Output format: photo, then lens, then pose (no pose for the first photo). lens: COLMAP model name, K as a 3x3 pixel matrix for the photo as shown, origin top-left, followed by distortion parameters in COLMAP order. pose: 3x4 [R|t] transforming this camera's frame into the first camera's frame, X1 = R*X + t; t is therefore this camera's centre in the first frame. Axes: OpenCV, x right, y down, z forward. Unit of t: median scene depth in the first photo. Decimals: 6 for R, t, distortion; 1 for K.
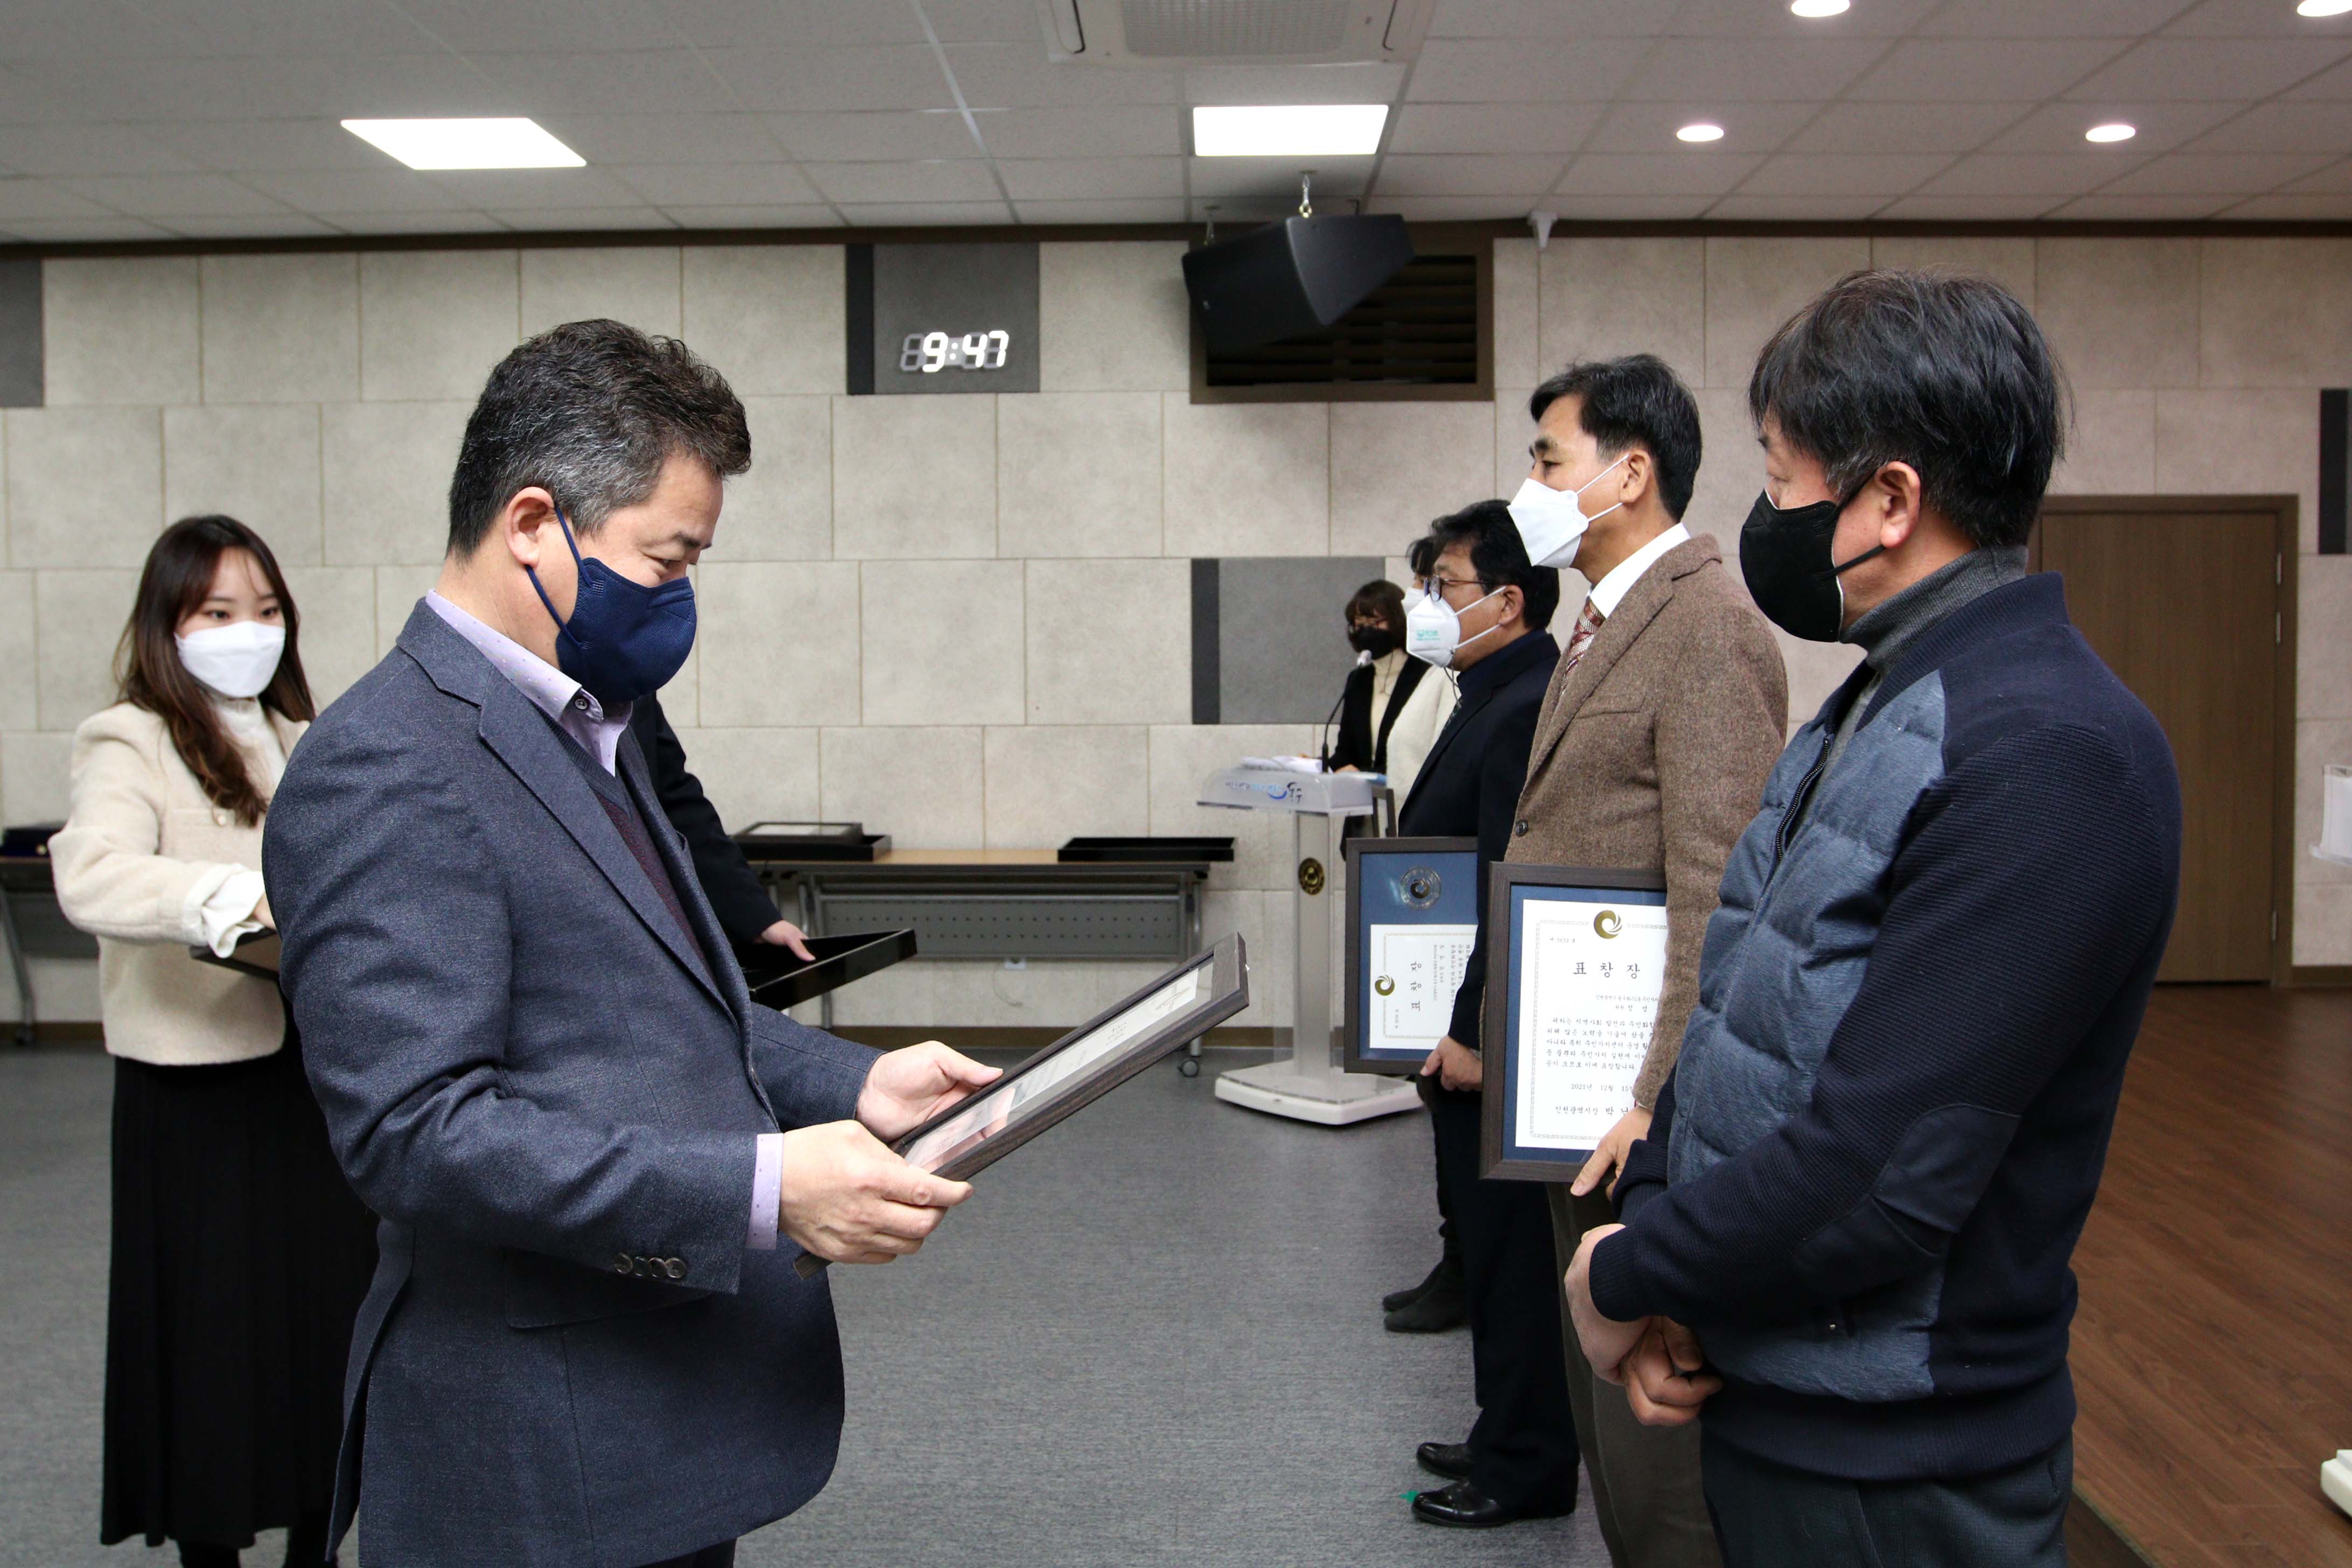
lens RADIAL K [[2005.6, 0, 1176.9], [0, 2005.6, 724.7], [0, 0, 1]] dist [-0.074620, 0.058548]
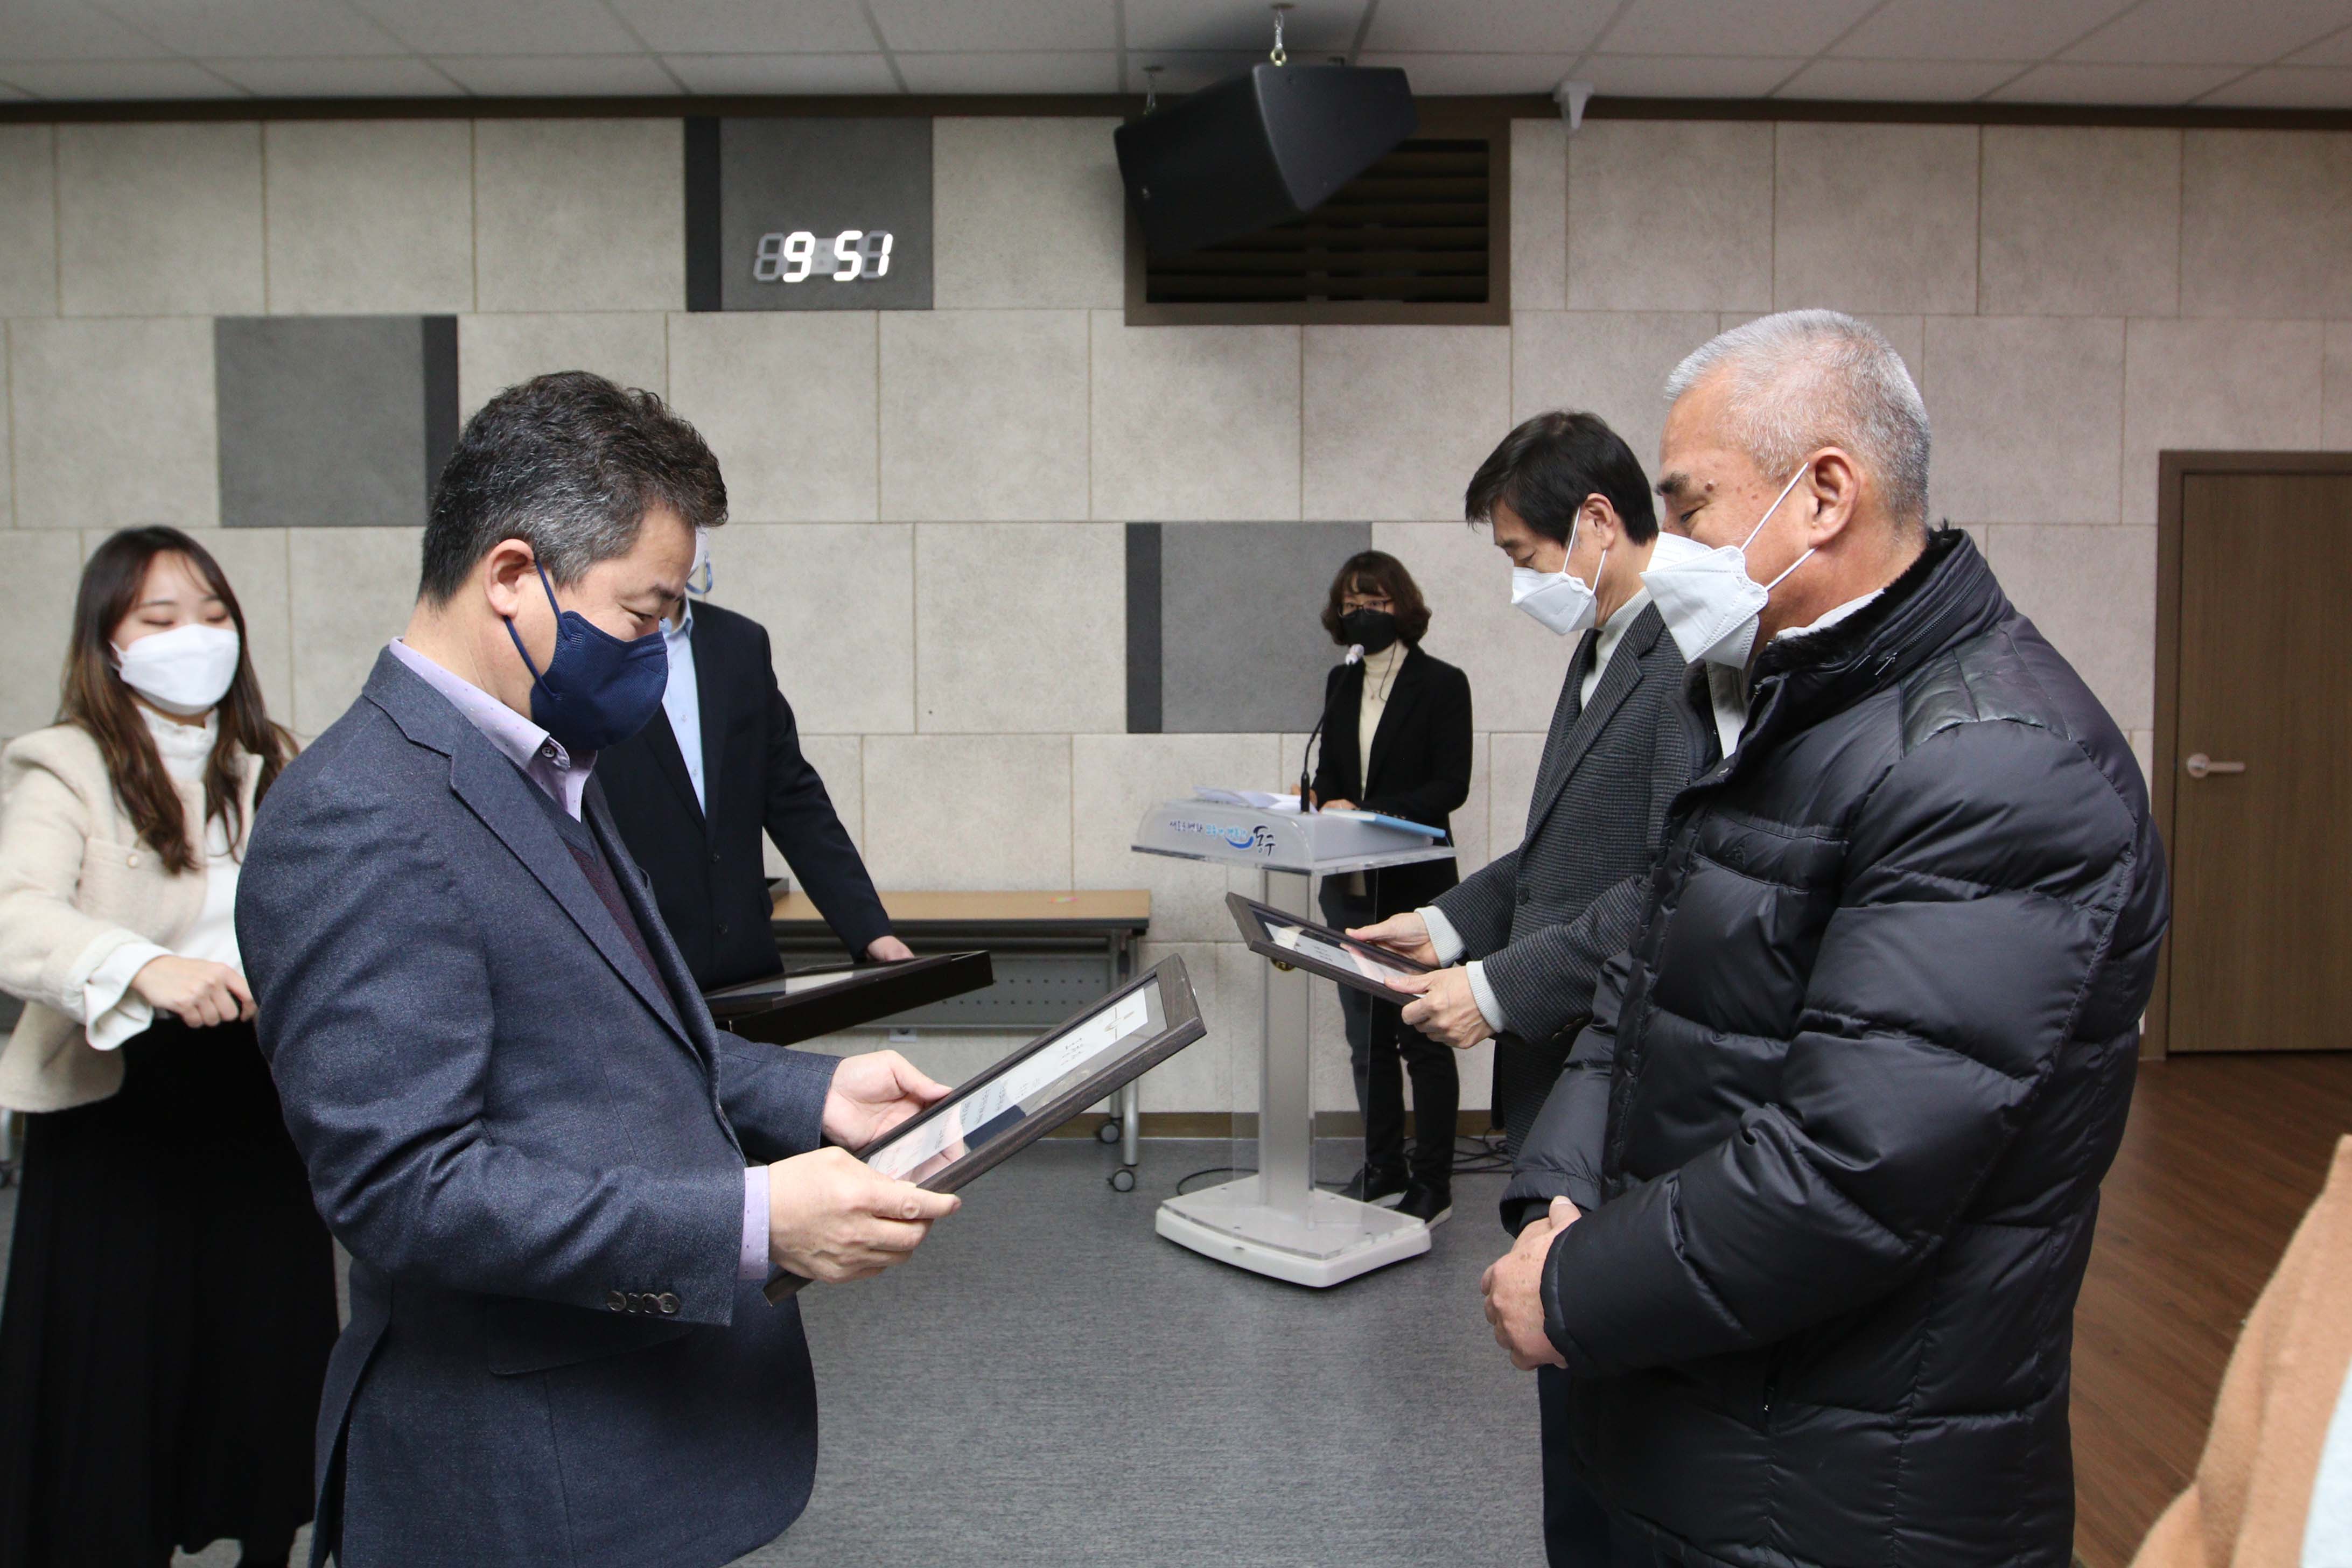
lens RADIAL K [[1809.7, 0, 1188.9], [0, 1809.7, 729.1], [0, 0, 1]] dist [-0.073027, 0.046572]
pose [[0.999307, 0.001120, 0.037202, 0.005487], [-0.001967, 0.999740, 0.022725, -0.018178], [-0.037167, -0.022783, 0.999049, 0.289182]]
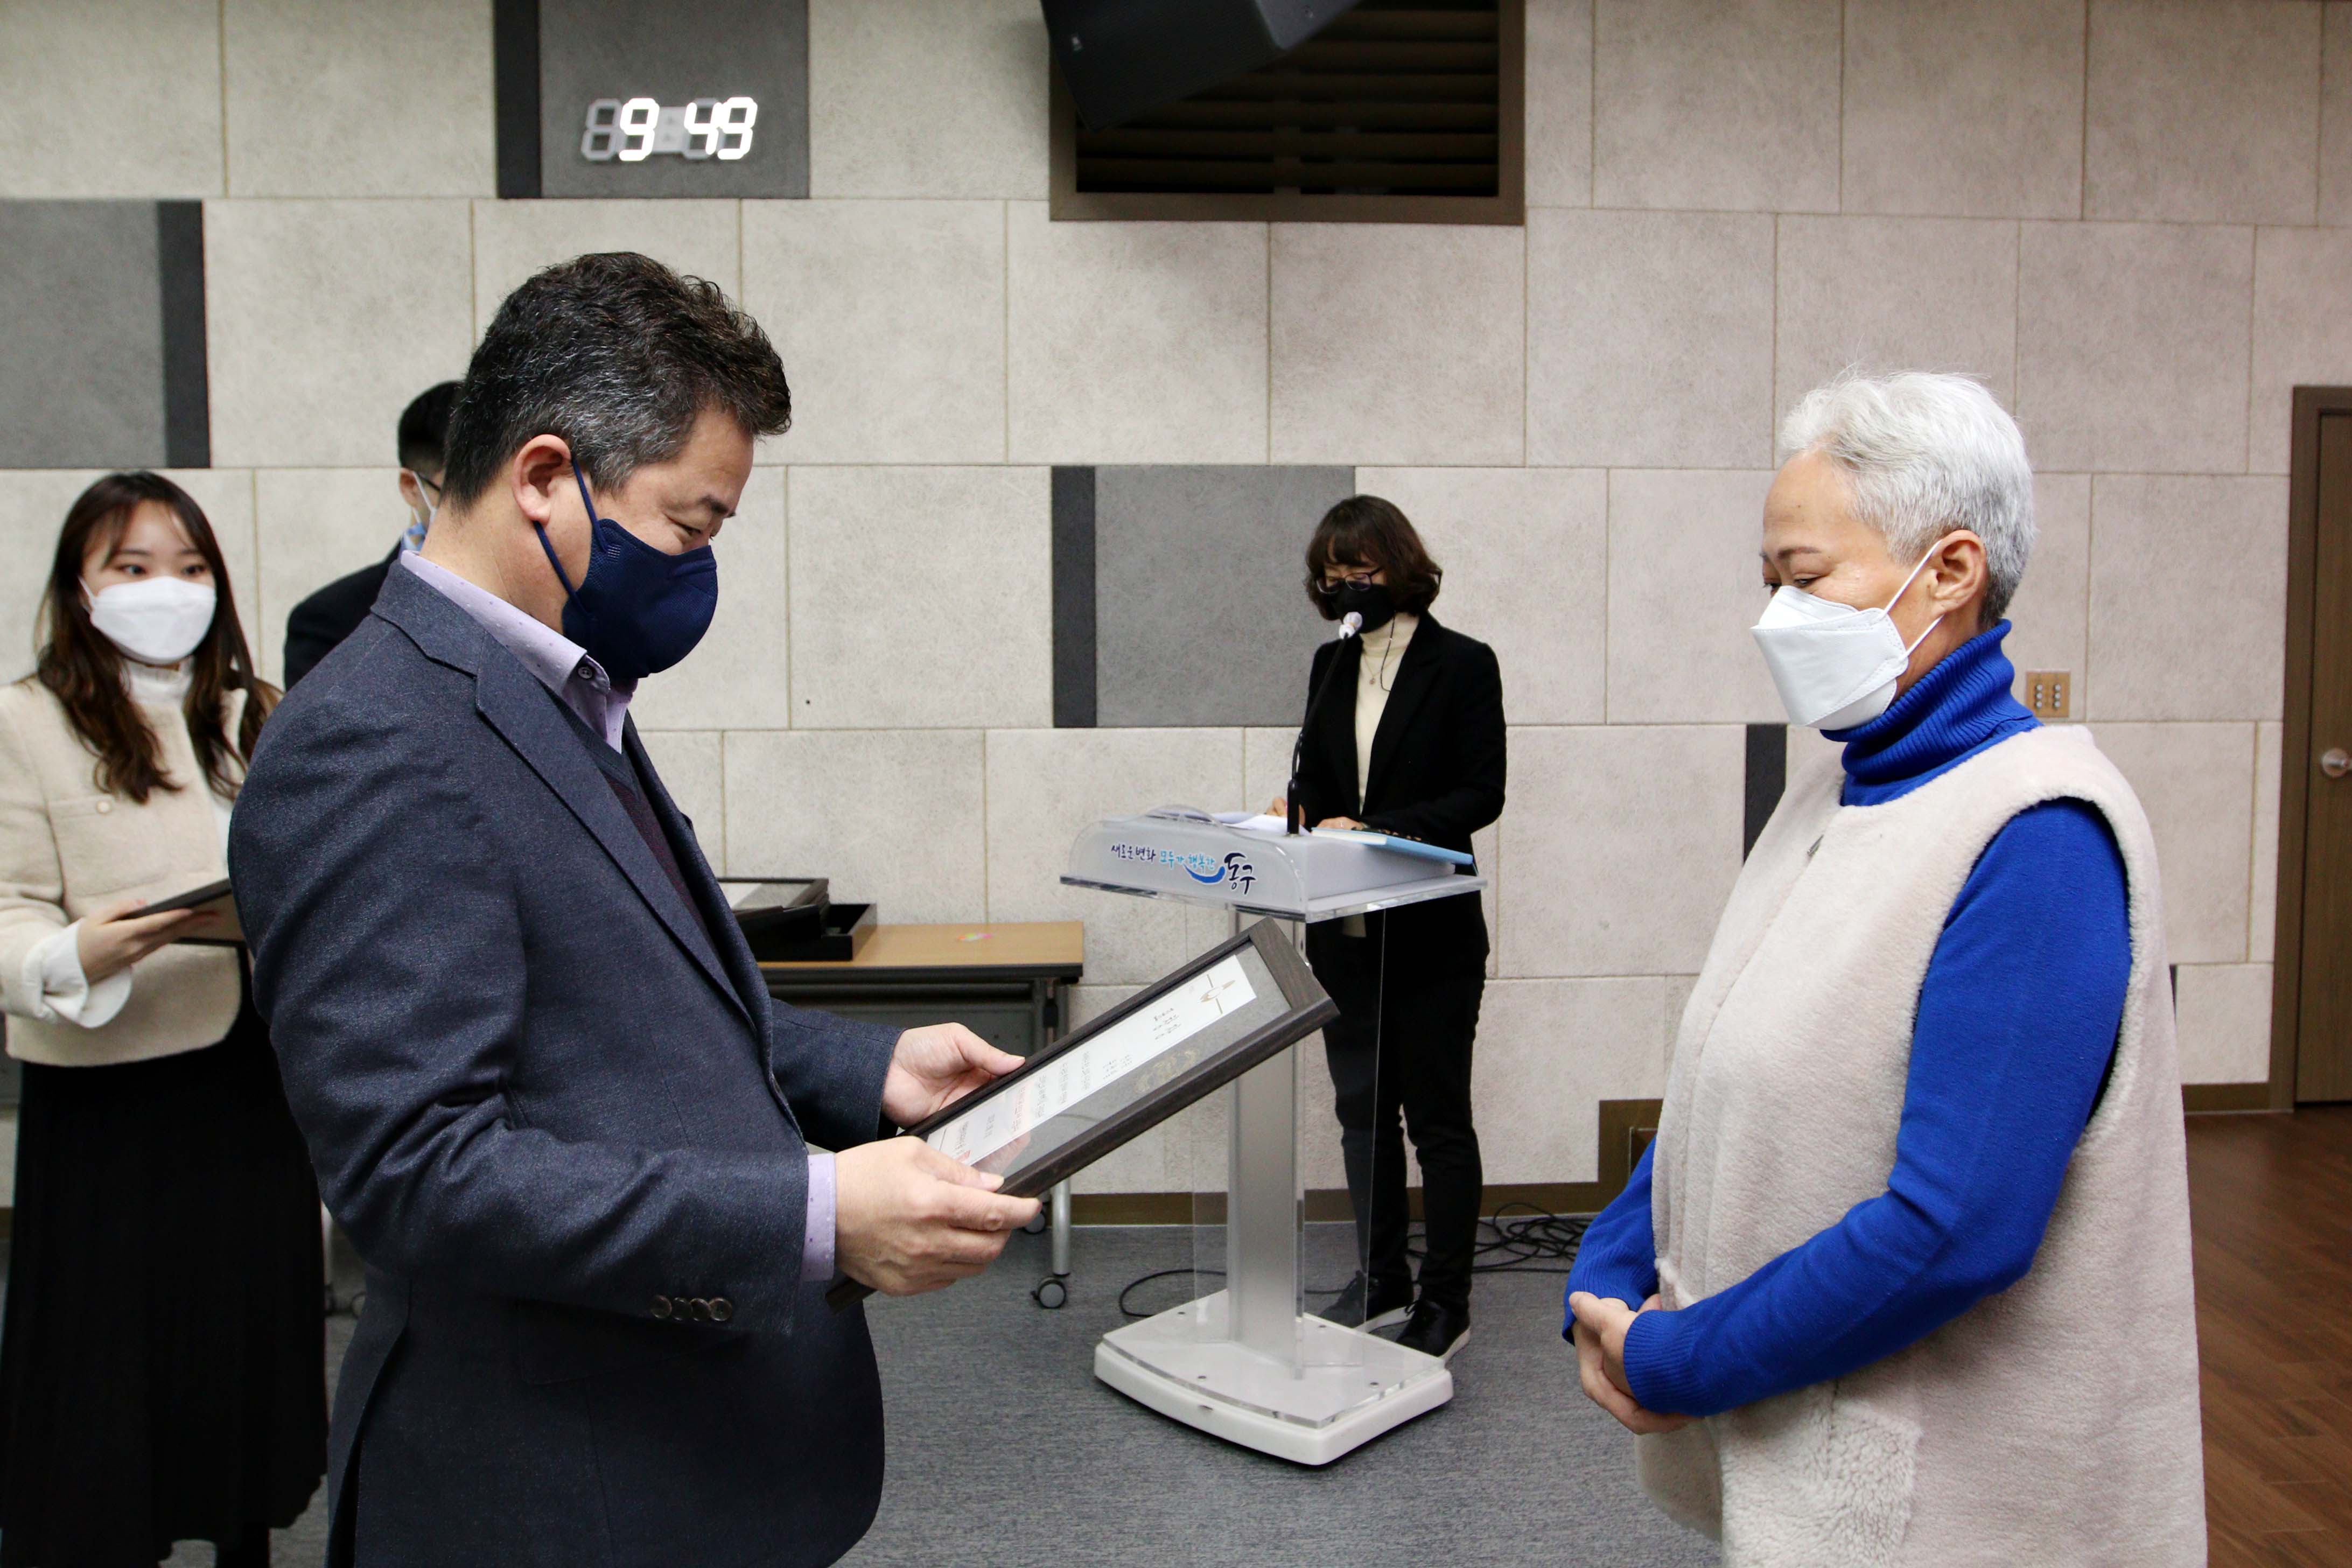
lens RADIAL K [[1817.0, 0, 1199.5], [0, 1817.0, 733.8], [0, 0, 1]] dist [-0.074470, 0.047093]
pose [[0.996385, -0.002296, 0.084921, 0.004860], [-0.000532, 0.999447, 0.033263, -0.017512], [-0.084950, -0.033188, 0.995832, 0.424401]]
